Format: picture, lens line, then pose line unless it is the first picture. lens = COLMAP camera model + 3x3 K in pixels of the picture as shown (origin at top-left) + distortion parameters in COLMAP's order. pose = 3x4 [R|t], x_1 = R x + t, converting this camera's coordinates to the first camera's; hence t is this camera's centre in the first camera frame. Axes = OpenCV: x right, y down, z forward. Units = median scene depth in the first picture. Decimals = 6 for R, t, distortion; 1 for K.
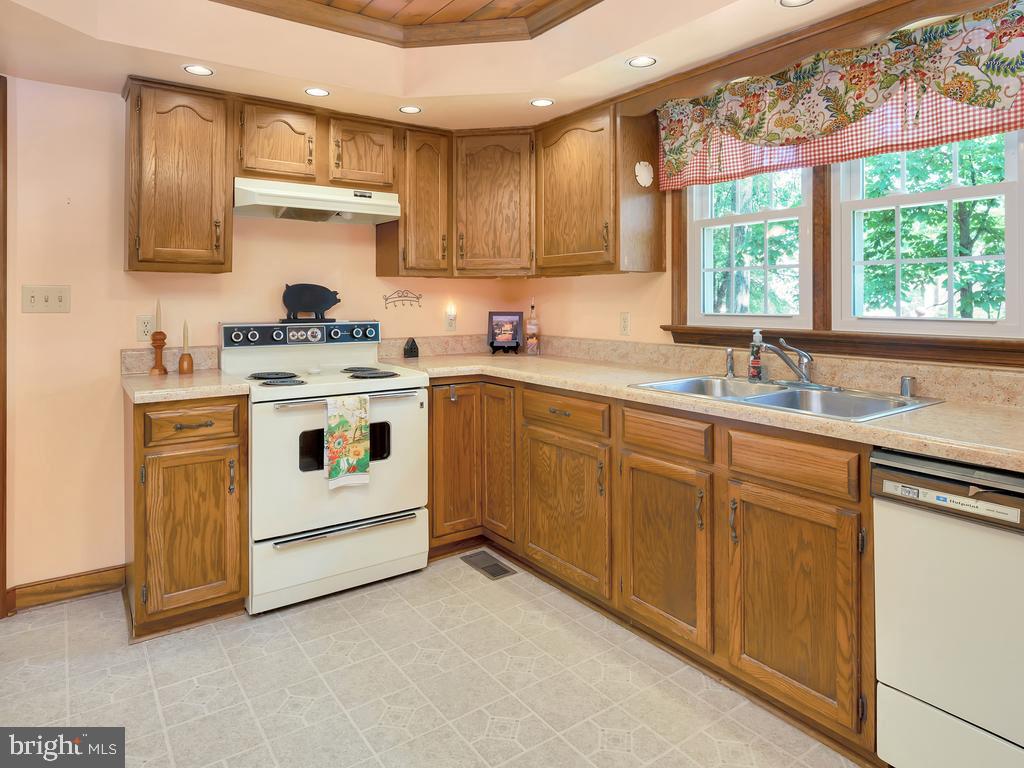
lens RADIAL K [[614.9, 0, 524.0], [0, 614.9, 305.5], [0, 0, 1]] dist [-0.012163, 0.001678]
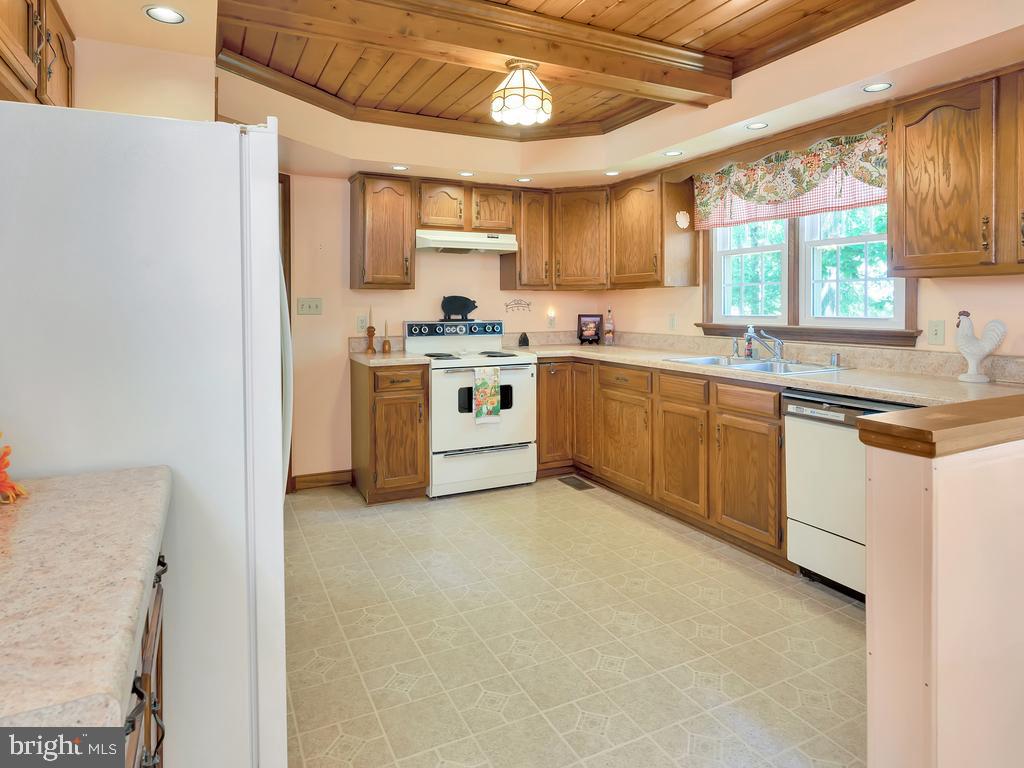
lens RADIAL K [[614.9, 0, 517.0], [0, 614.9, 316.7], [0, 0, 1]] dist [-0.012163, 0.001678]
pose [[0.985291, 0.000180, -0.170887, 0.063361], [0.001369, 0.999959, 0.008948, 0.003701], [0.170882, -0.009050, 0.985250, -0.568271]]
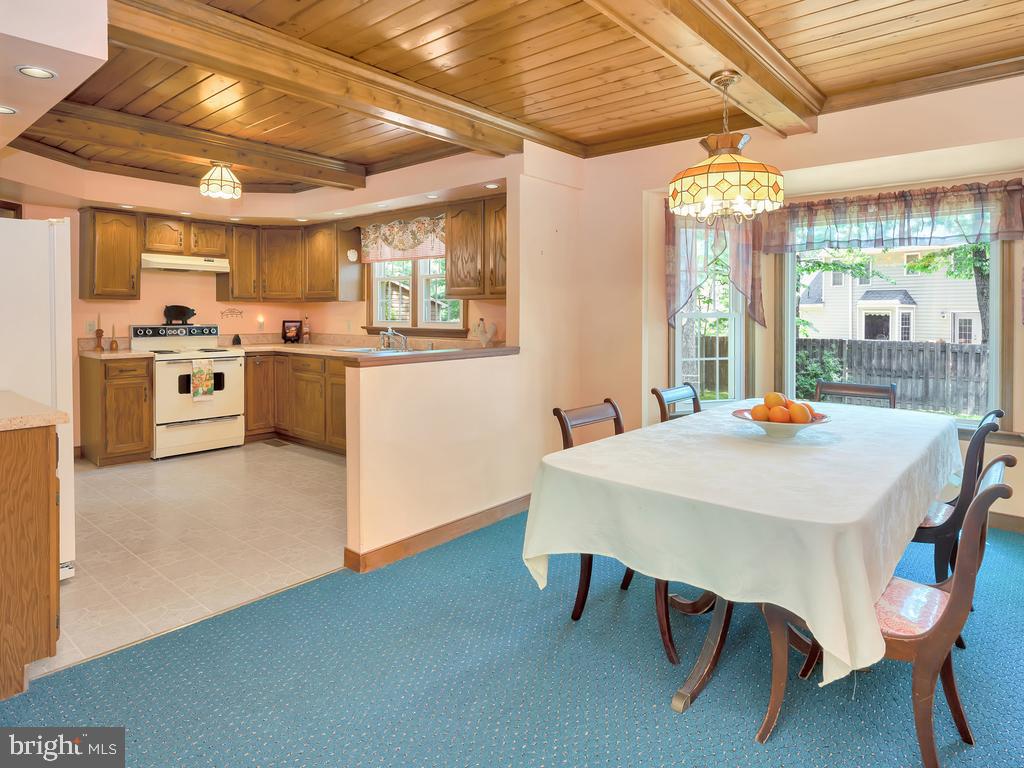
lens RADIAL K [[614.9, 0, 519.7], [0, 614.9, 325.3], [0, 0, 1]] dist [-0.012163, 0.001678]
pose [[0.973383, 0.000510, 0.229185, 0.304291], [-0.002466, 0.999963, 0.008250, 0.011241], [-0.229173, -0.008596, 0.973348, -1.356929]]
